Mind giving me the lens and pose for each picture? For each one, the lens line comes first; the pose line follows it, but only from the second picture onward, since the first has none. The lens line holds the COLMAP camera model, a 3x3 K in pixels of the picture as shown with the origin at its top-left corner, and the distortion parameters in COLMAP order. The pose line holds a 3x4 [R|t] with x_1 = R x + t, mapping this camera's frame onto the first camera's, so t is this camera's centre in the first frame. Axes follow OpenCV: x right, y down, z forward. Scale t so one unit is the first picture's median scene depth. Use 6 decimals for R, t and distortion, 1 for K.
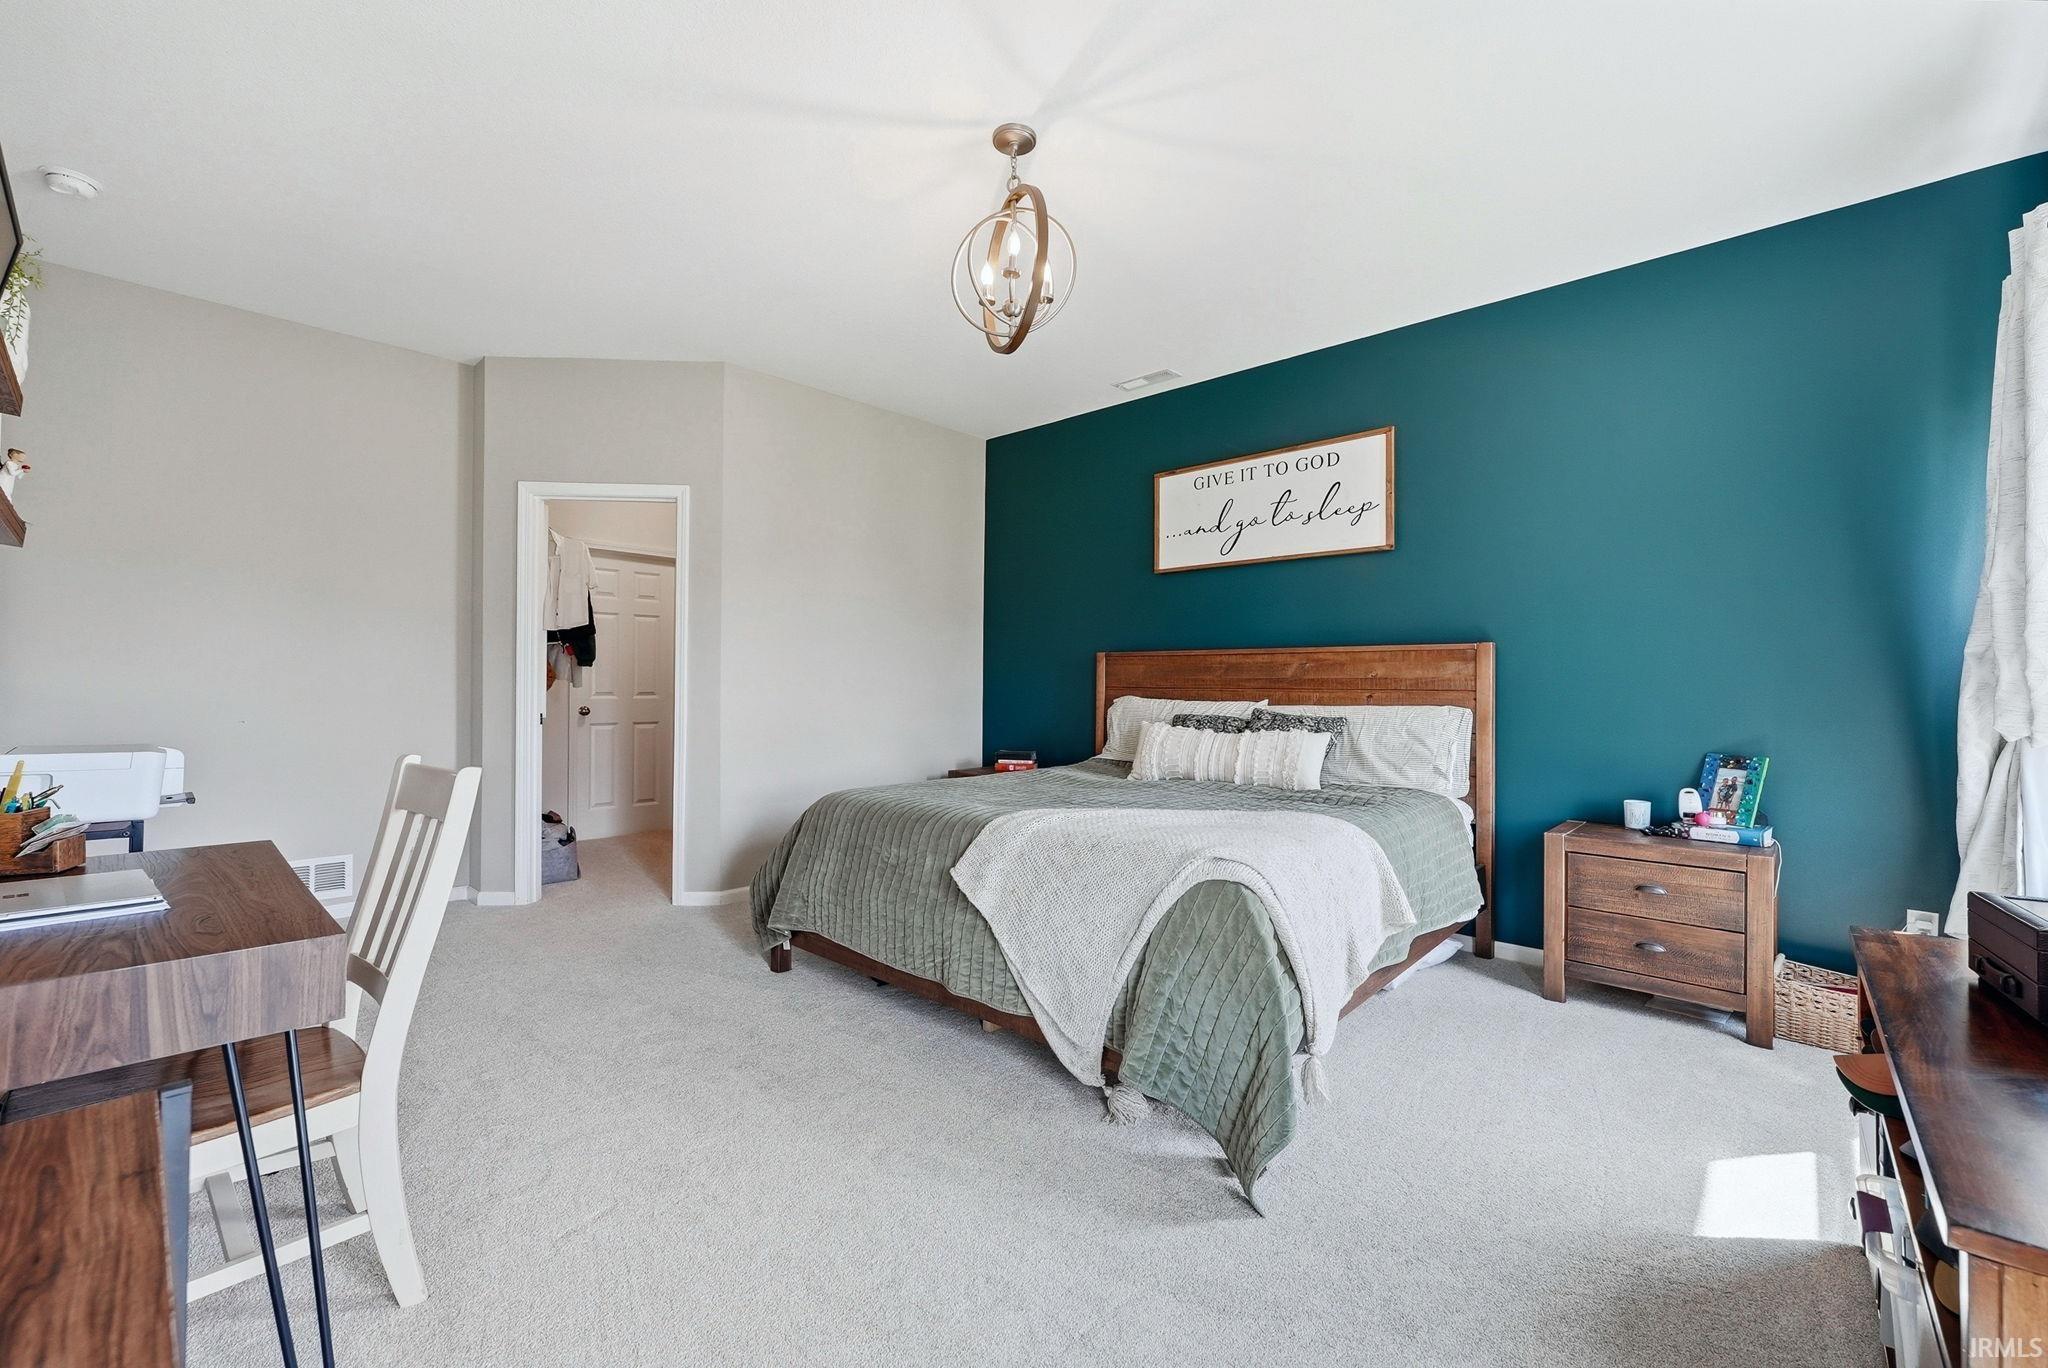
lens RADIAL K [[824.3, 0, 1018.8], [0, 824.3, 680.5], [0, 0, 1]] dist [0.000299, -0.000232]
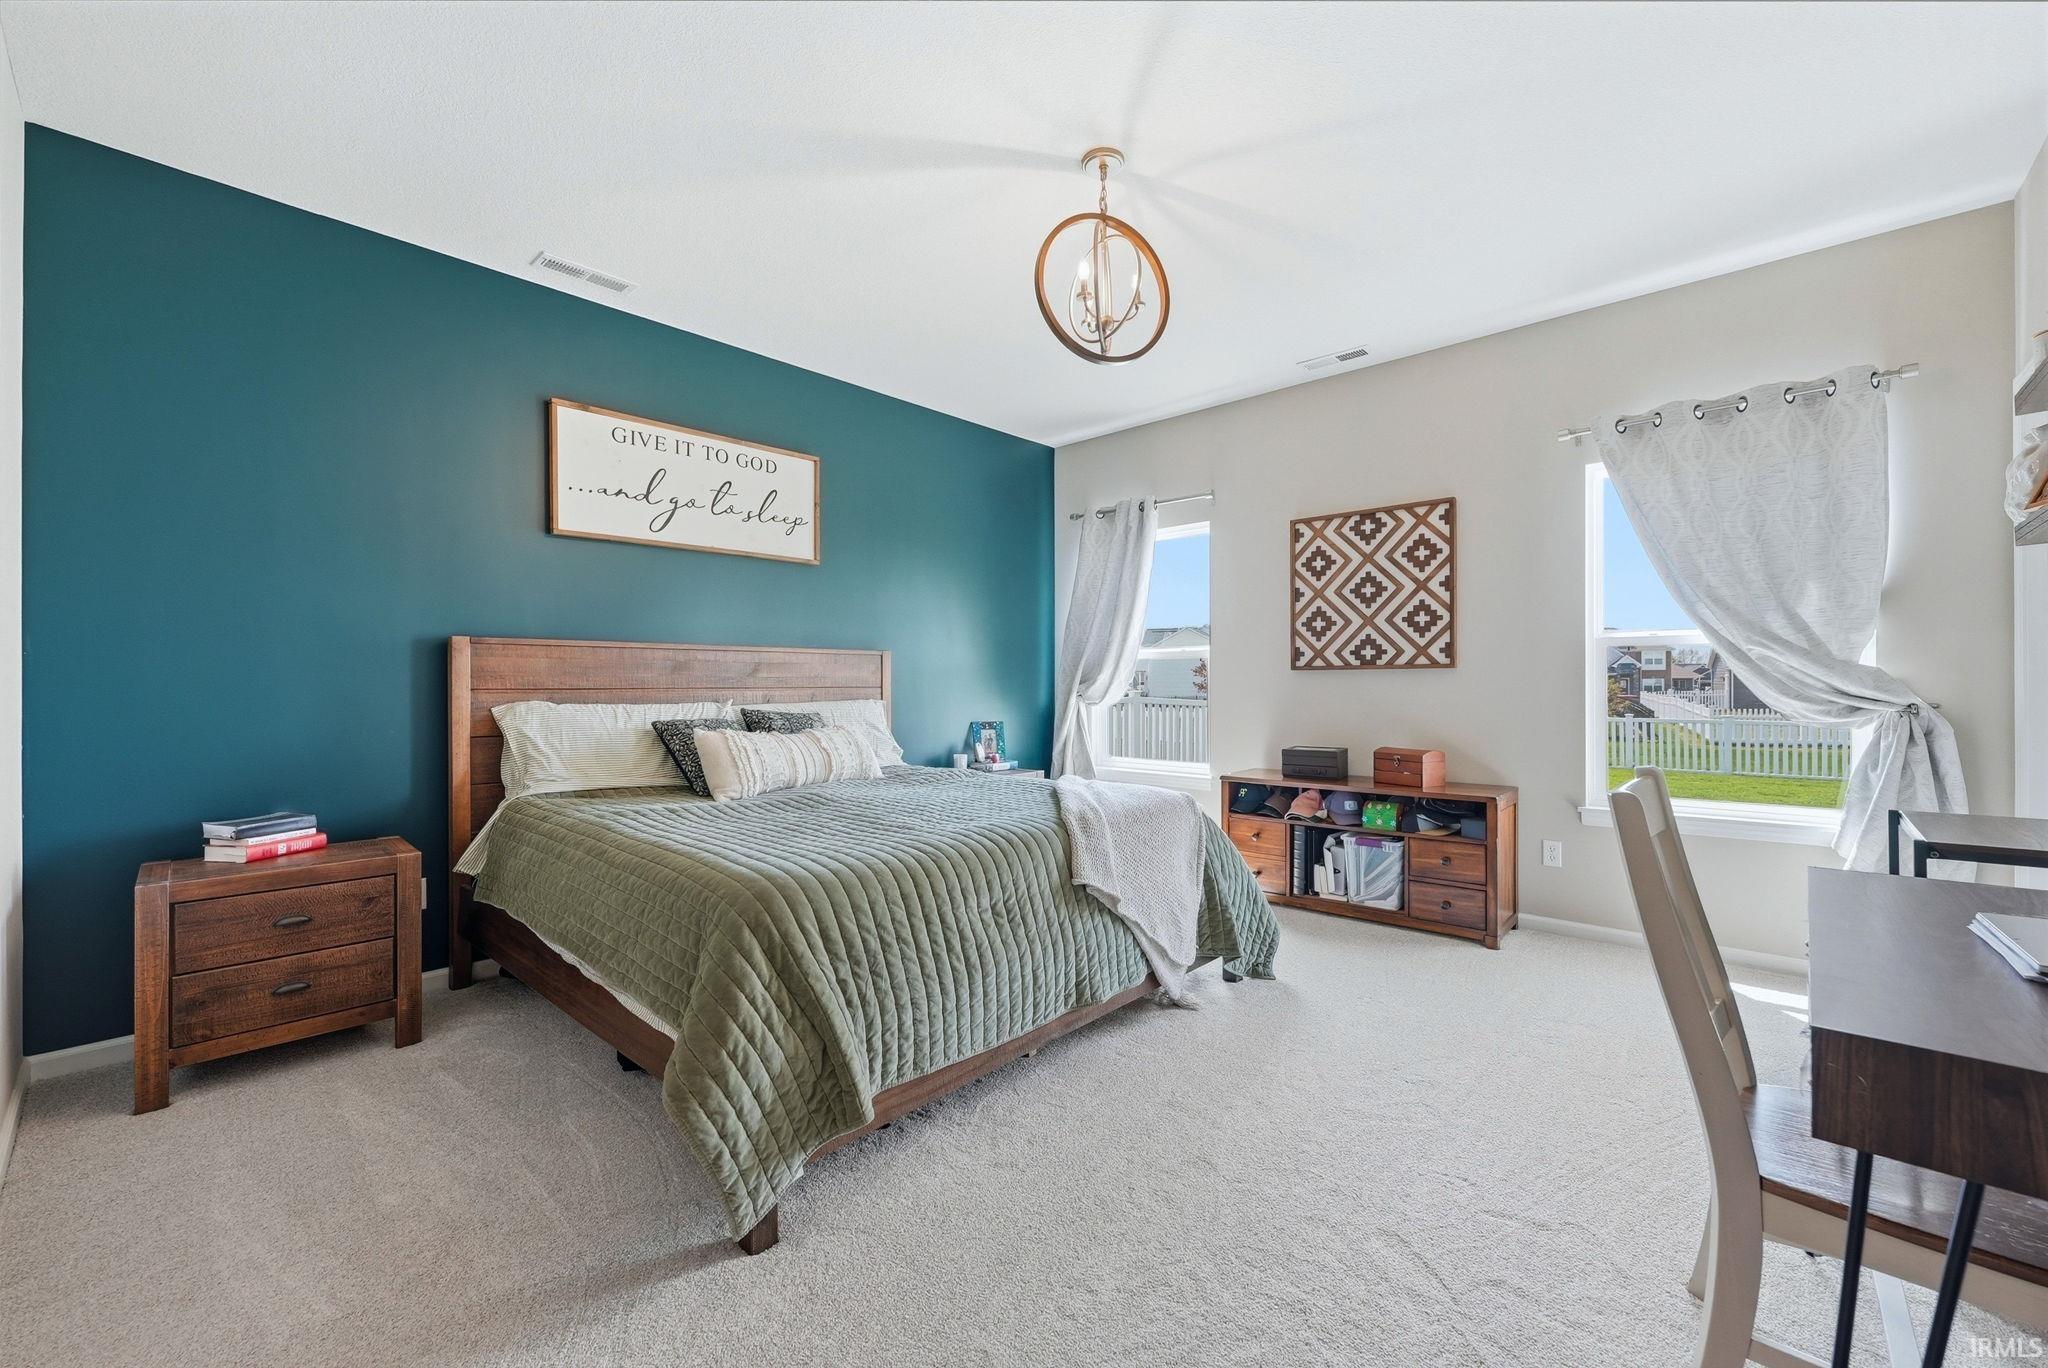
lens RADIAL K [[824.3, 0, 1018.8], [0, 824.3, 680.5], [0, 0, 1]] dist [0.000299, -0.000232]
pose [[0.006693, 0.002688, 0.999974, -0.611935], [0.005274, 0.999982, -0.002723, 0.005174], [-0.999964, 0.005292, 0.006679, 0.636782]]
